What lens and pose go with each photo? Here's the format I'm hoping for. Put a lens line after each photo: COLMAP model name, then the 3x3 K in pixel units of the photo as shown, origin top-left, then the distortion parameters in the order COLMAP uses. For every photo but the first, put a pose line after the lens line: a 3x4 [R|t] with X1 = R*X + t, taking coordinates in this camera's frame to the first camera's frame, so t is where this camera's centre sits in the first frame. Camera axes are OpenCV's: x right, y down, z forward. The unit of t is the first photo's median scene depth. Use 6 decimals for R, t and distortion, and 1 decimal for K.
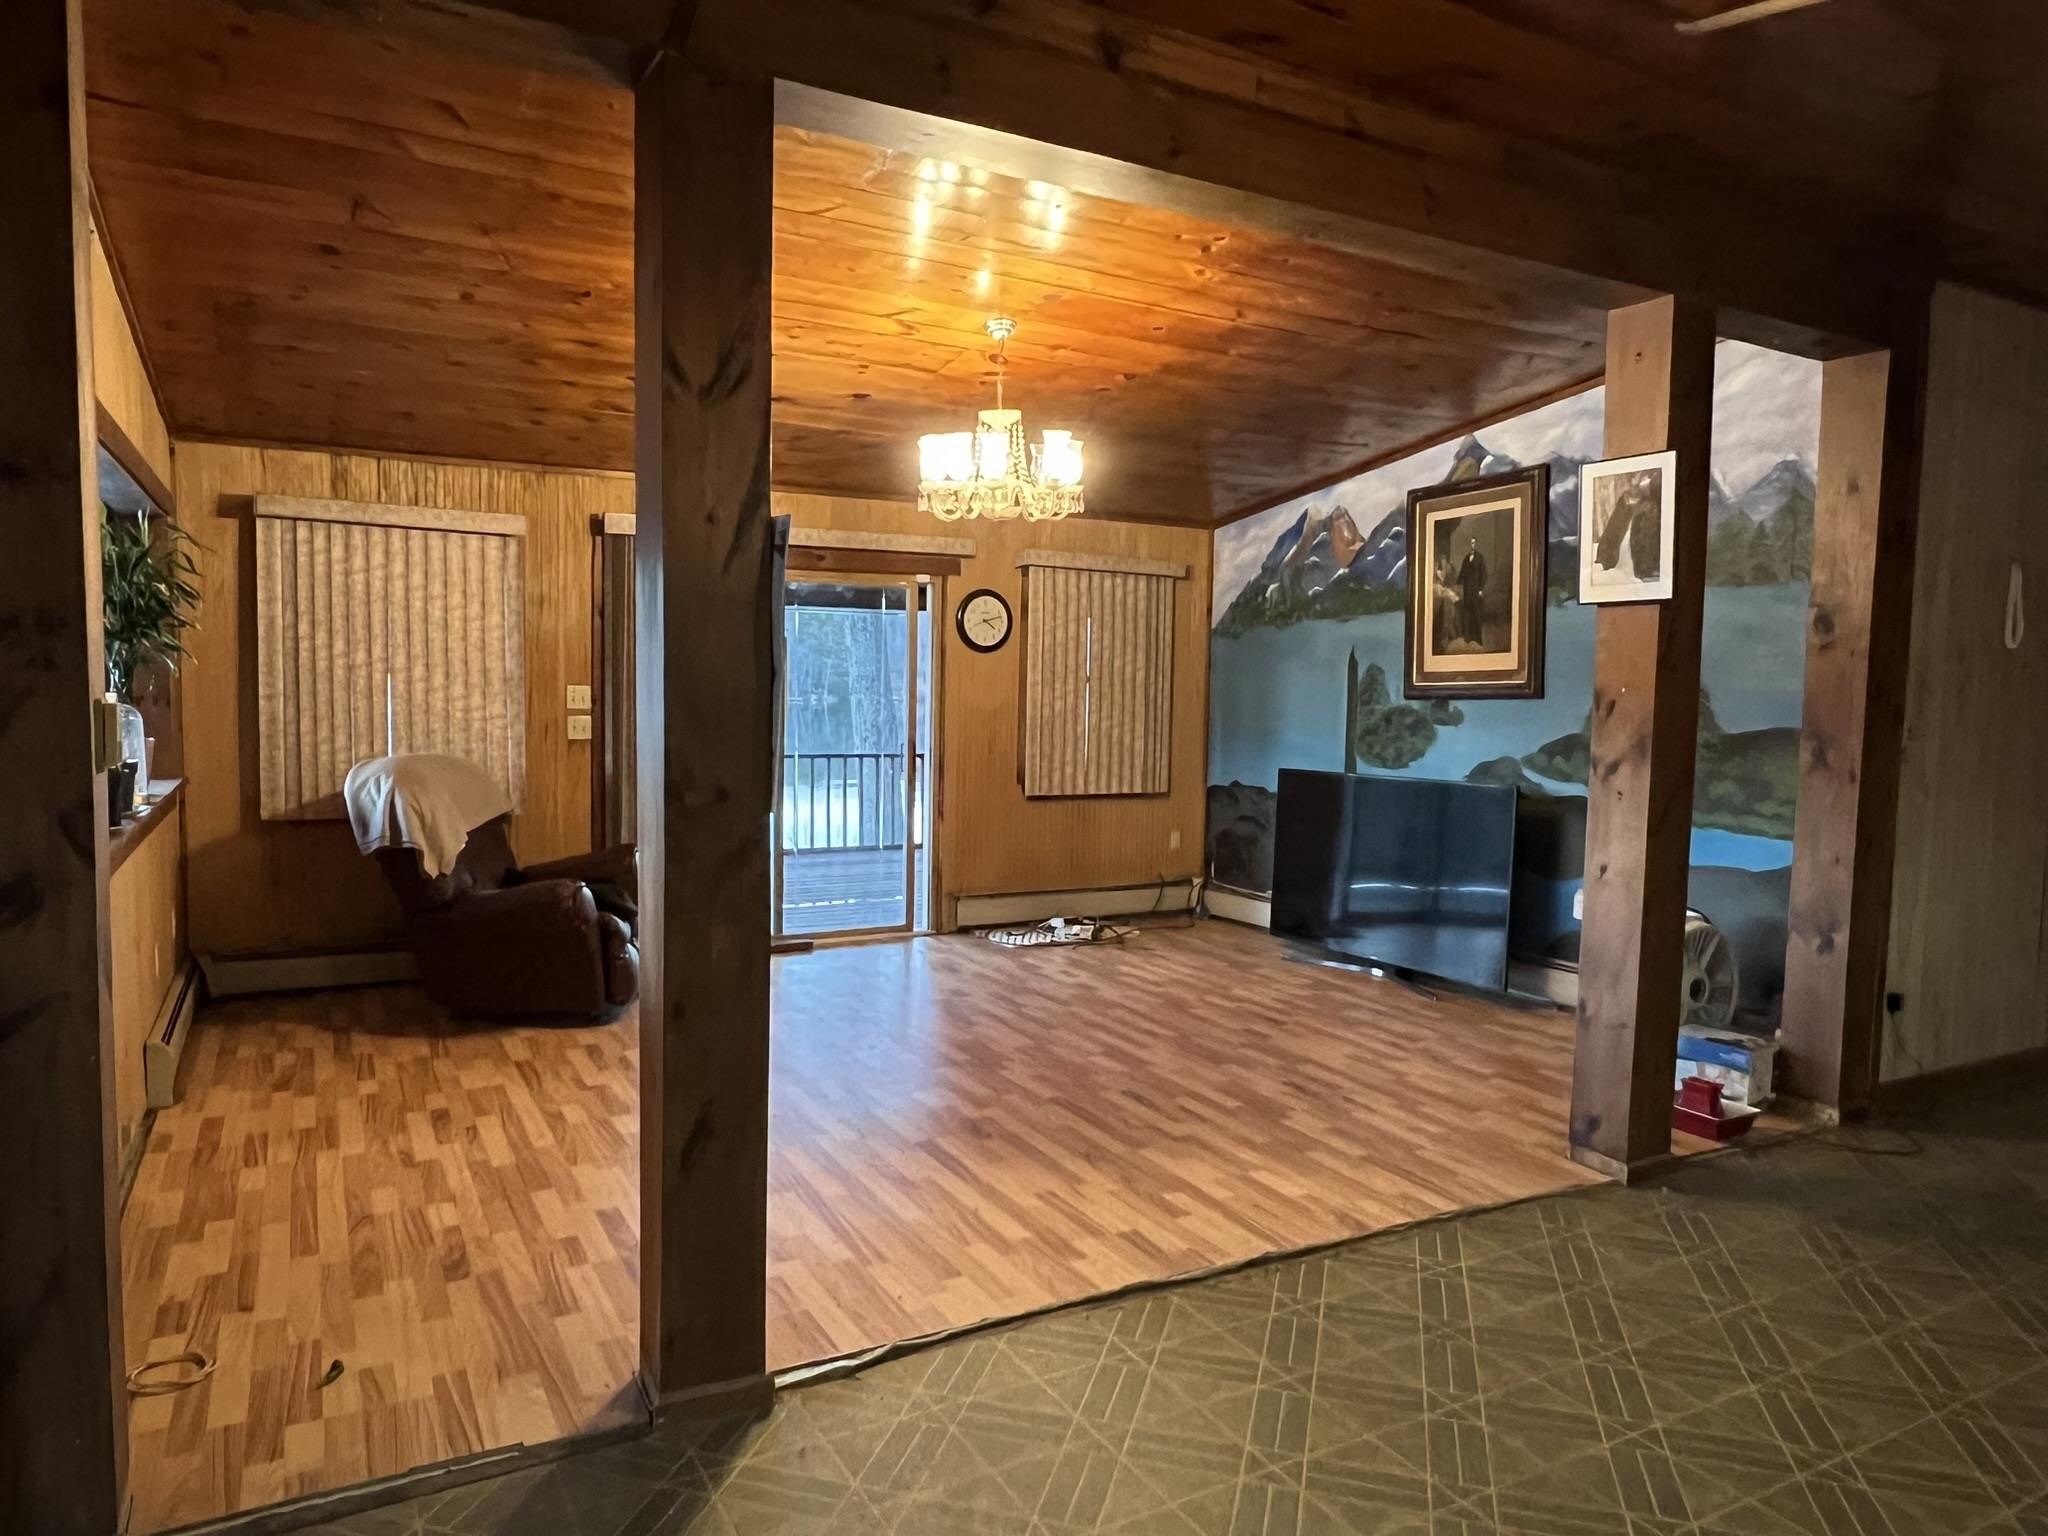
lens RADIAL K [[1316.5, 0, 1015.5], [0, 1316.5, 775.3], [0, 0, 1]] dist [-0.000080, -0.001106]
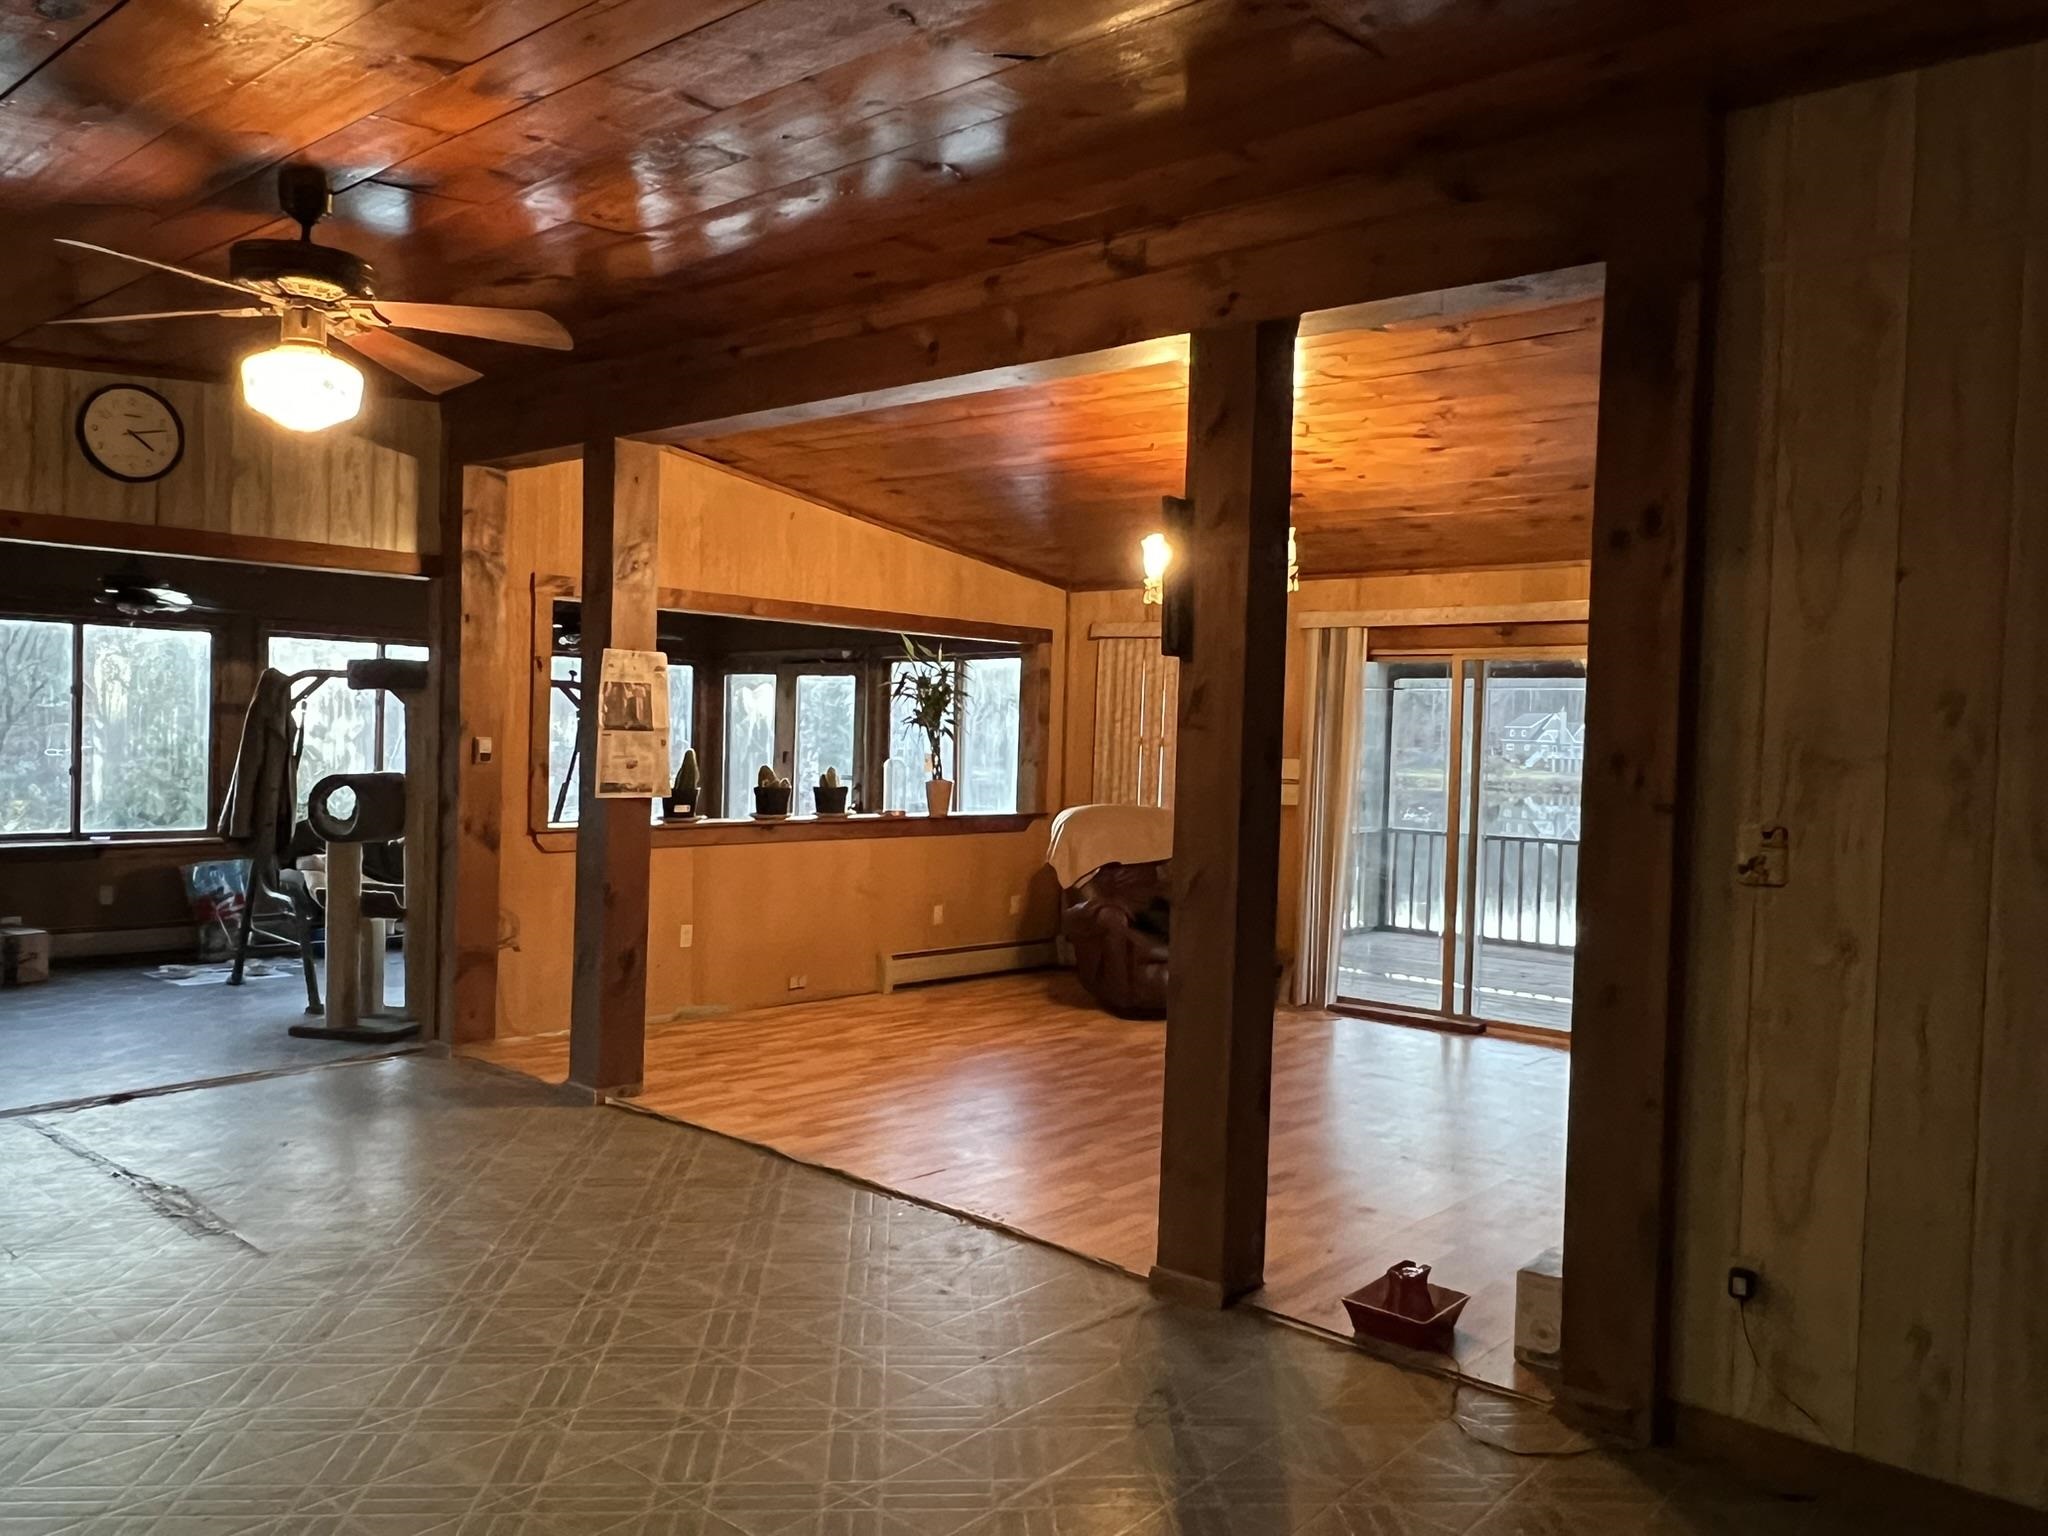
lens RADIAL K [[1512.6, 0, 1022.9], [0, 1512.6, 760.9], [0, 0, 1]] dist [-0.008291, -0.003686]
pose [[0.353864, 0.008419, -0.935259, 0.918890], [-0.092914, 0.995330, -0.026195, -0.009821], [0.930671, 0.096168, 0.352993, 0.333320]]
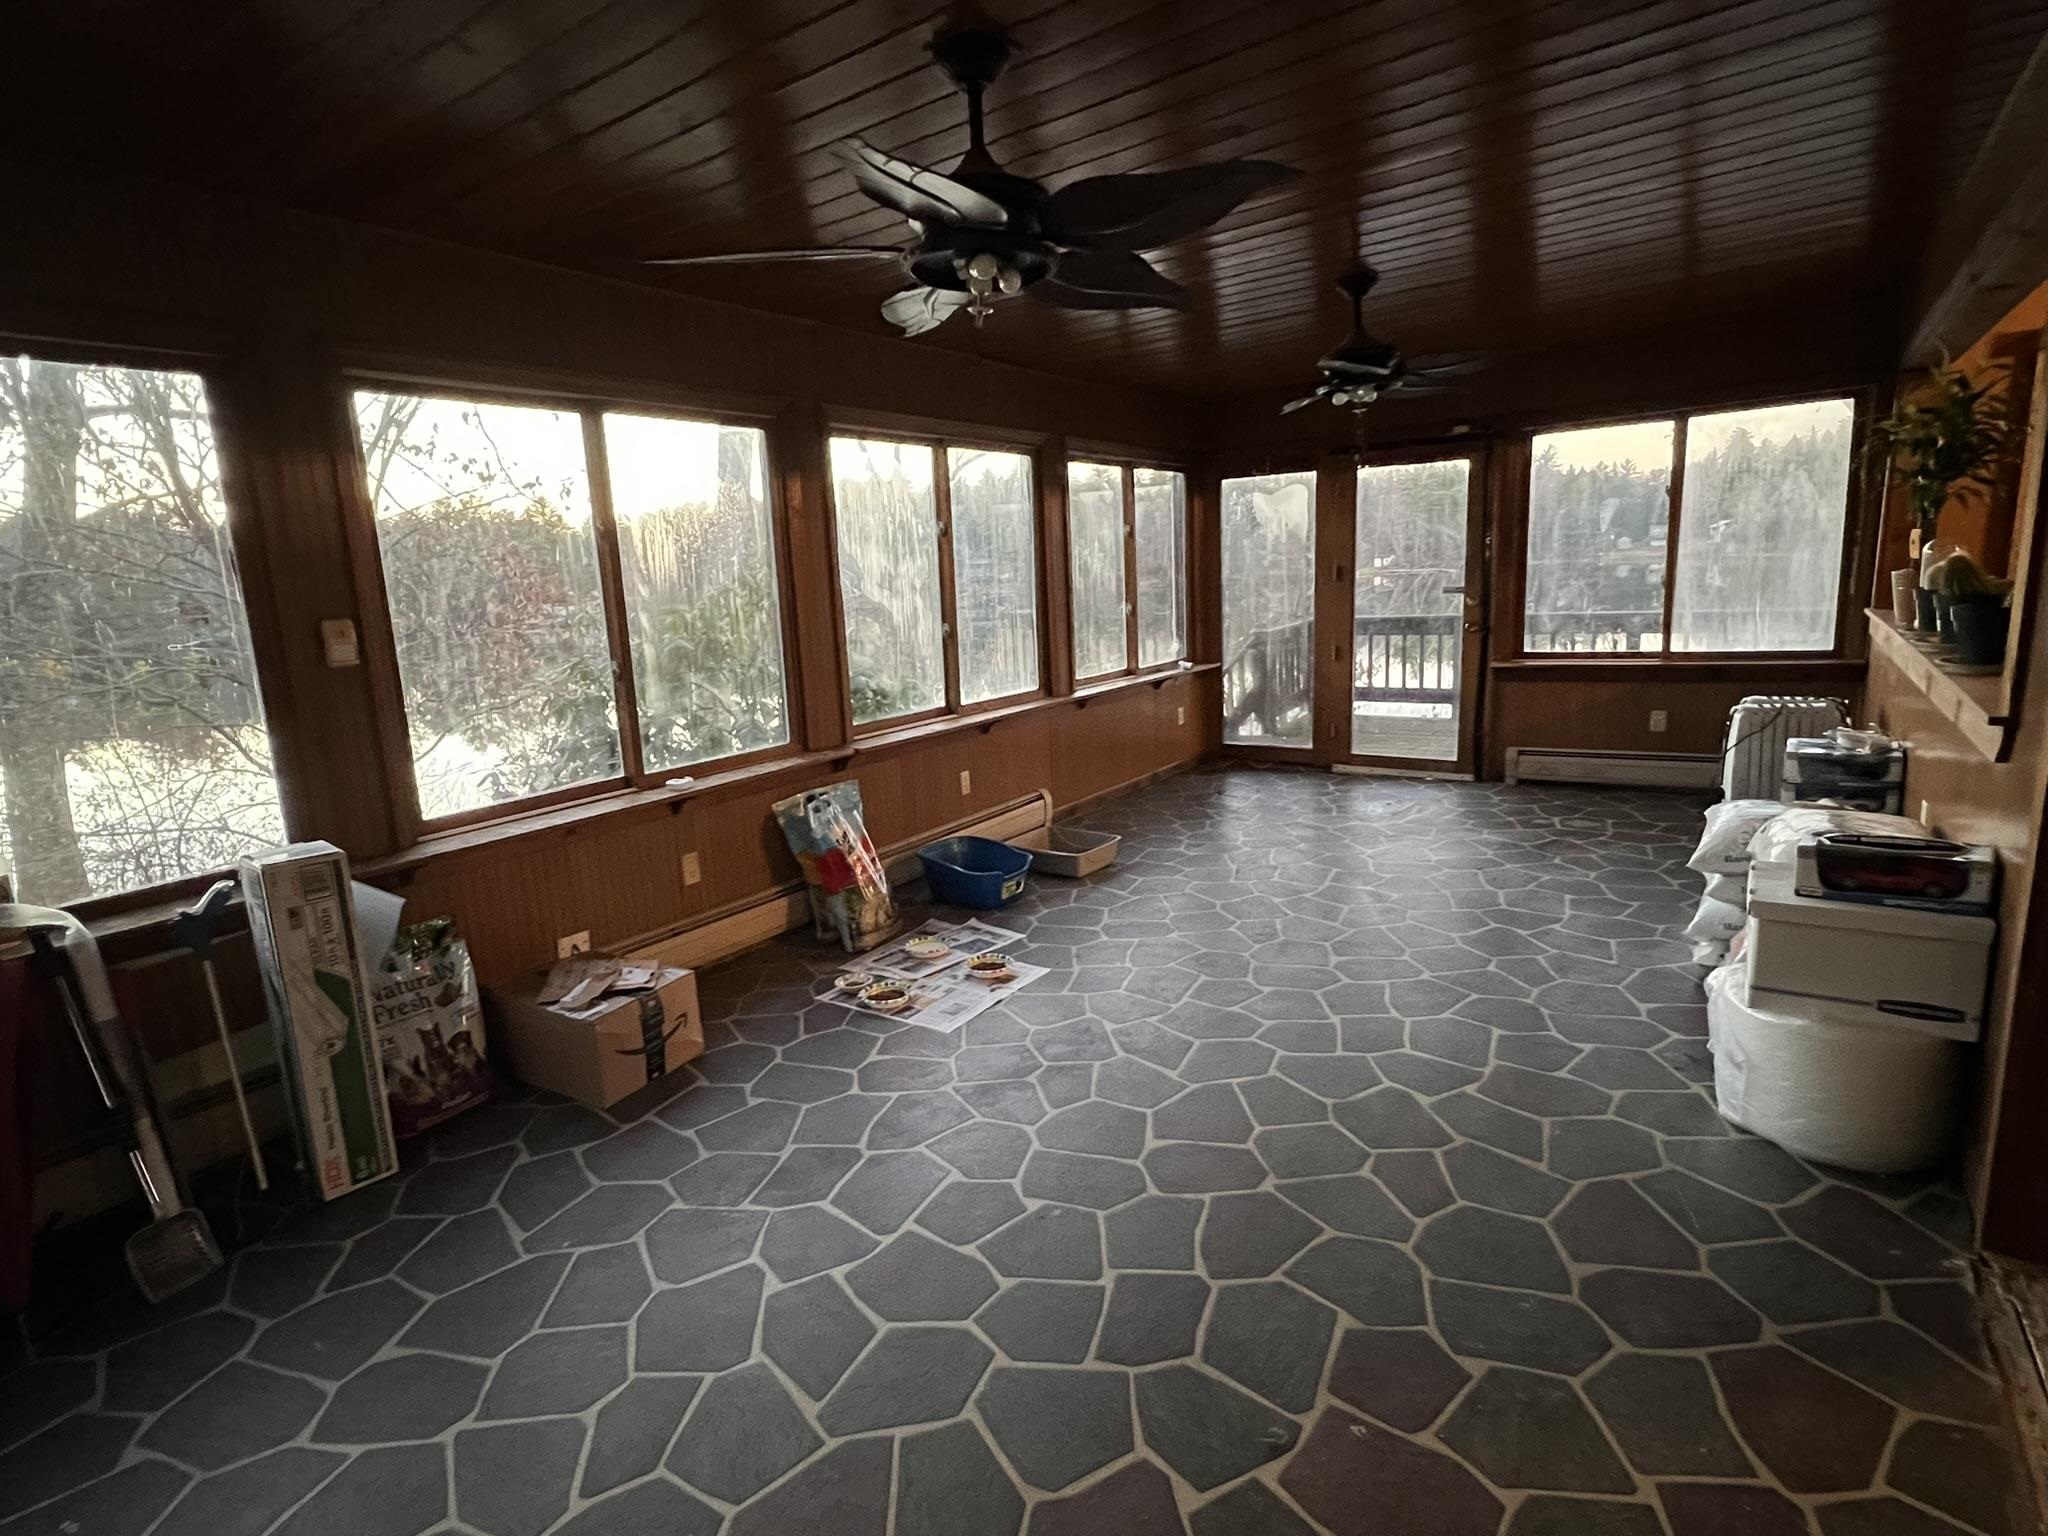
lens RADIAL K [[1035.4, 0, 1014.6], [0, 1035.4, 767.8], [0, 0, 1]] dist [-0.001711, -0.000151]
pose [[0.450555, 0.129989, -0.883234, -0.165416], [-0.005645, 0.989738, 0.142784, 0.014840], [0.892731, -0.059346, 0.446665, -0.083255]]
